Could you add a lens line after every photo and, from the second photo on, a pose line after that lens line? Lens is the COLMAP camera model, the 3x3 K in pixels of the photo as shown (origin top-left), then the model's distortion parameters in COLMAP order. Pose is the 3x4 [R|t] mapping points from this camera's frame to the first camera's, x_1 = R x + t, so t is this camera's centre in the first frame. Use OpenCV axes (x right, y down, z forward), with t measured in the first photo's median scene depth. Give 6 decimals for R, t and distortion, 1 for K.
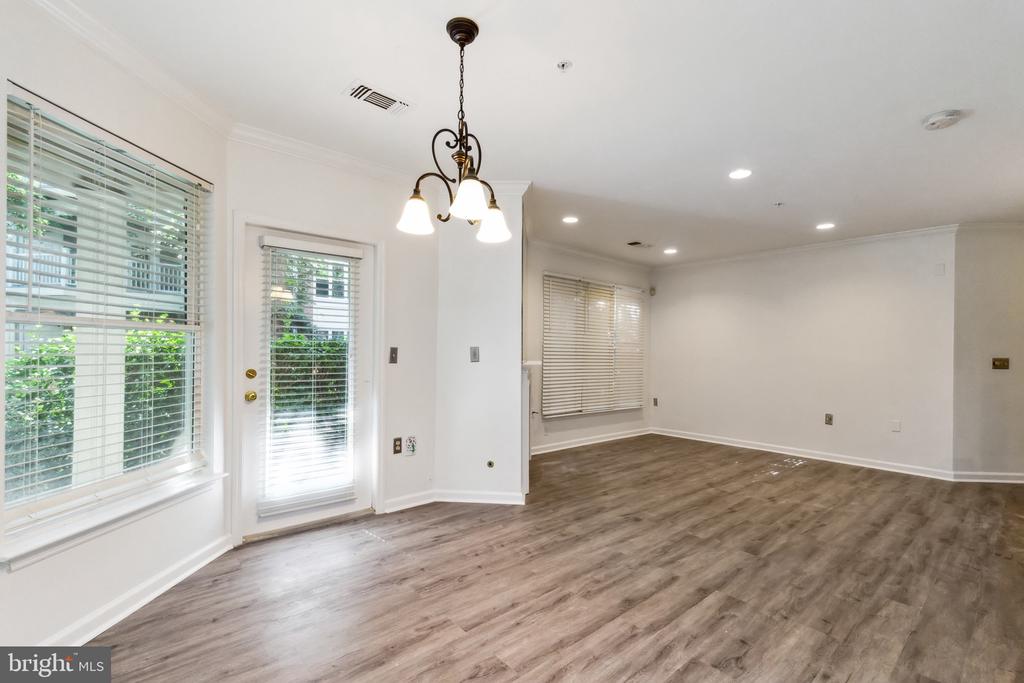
lens RADIAL K [[467.9, 0, 516.6], [0, 467.9, 350.0], [0, 0, 1]] dist [0.011442, -0.002624]
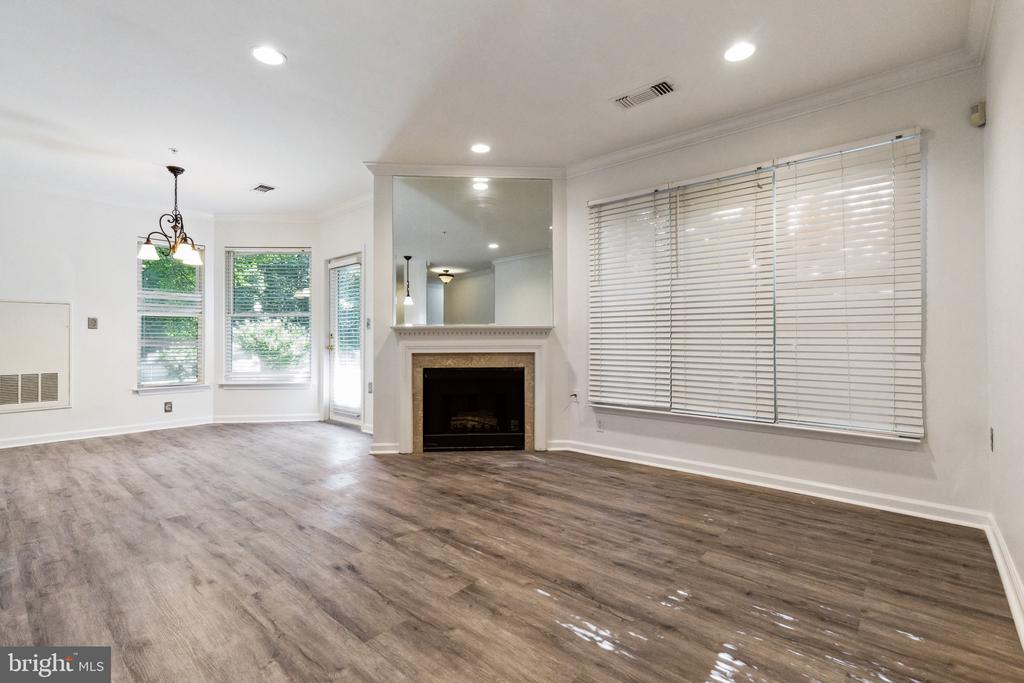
lens RADIAL K [[467.9, 0, 501.8], [0, 467.9, 339.6], [0, 0, 1]] dist [0.011442, -0.002624]
pose [[0.109064, -0.015419, -0.993915, 1.321805], [0.010372, 0.999843, -0.014373, 0.091884], [0.993981, -0.008741, 0.109207, 1.366546]]
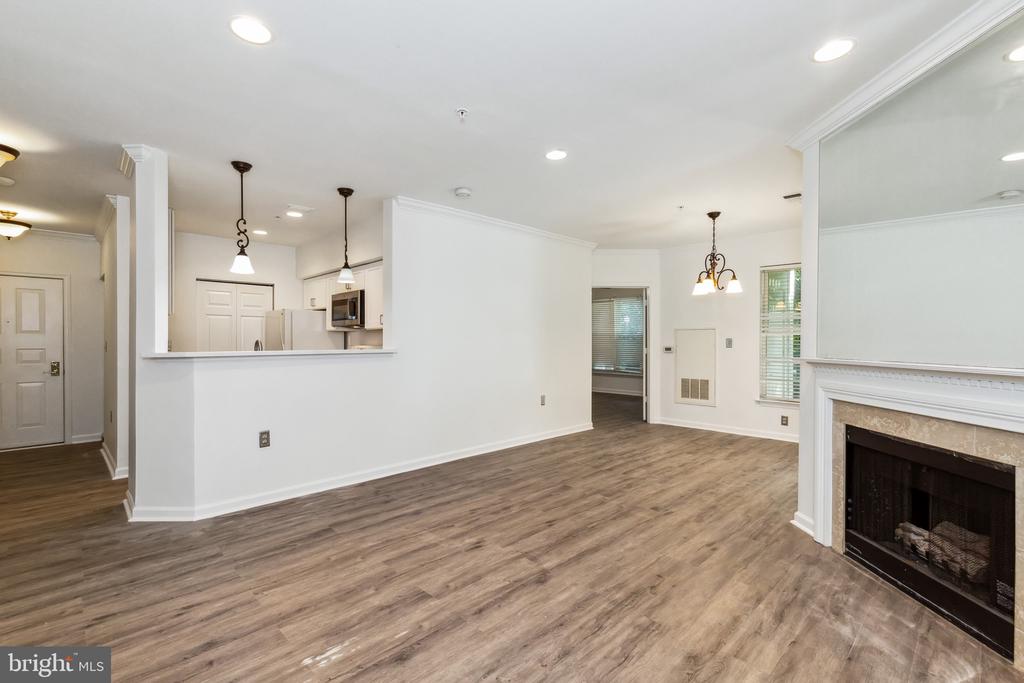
lens RADIAL K [[467.9, 0, 514.4], [0, 467.9, 341.7], [0, 0, 1]] dist [0.011442, -0.002624]
pose [[-0.998814, -0.012479, -0.047061, 0.641548], [-0.012402, 0.999921, -0.001939, 0.013586], [0.047081, -0.001353, -0.998890, 2.091148]]
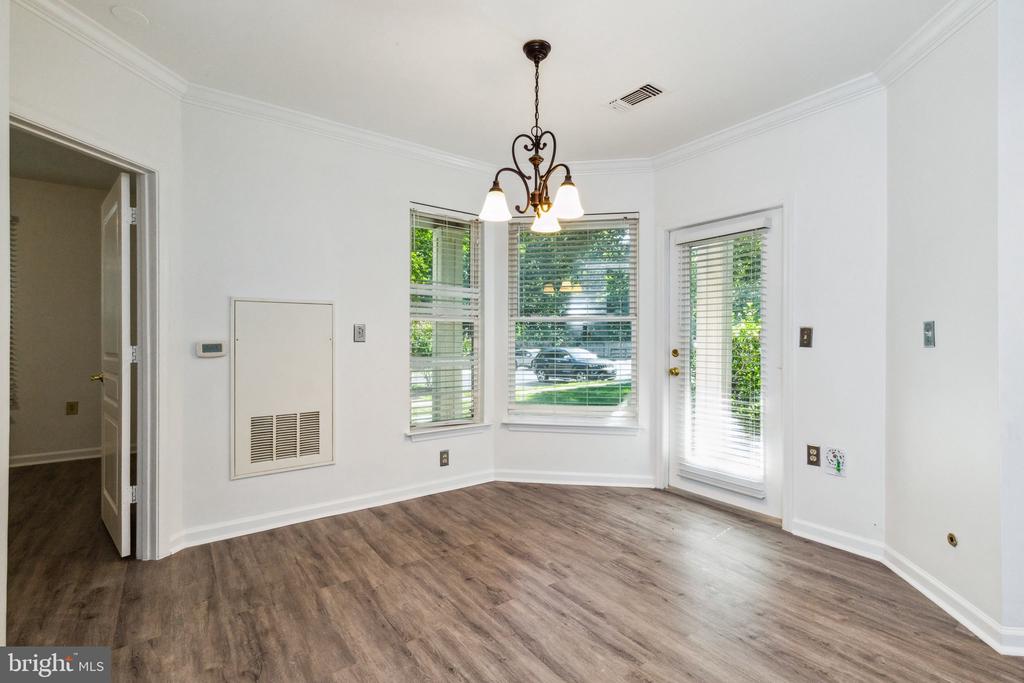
lens RADIAL K [[467.9, 0, 503.5], [0, 467.9, 339.5], [0, 0, 1]] dist [0.011442, -0.002624]
pose [[-0.110607, -0.009630, -0.993818, 0.618623], [-0.001718, 0.999953, -0.009498, 0.025741], [0.993863, 0.000657, -0.110619, 0.635316]]
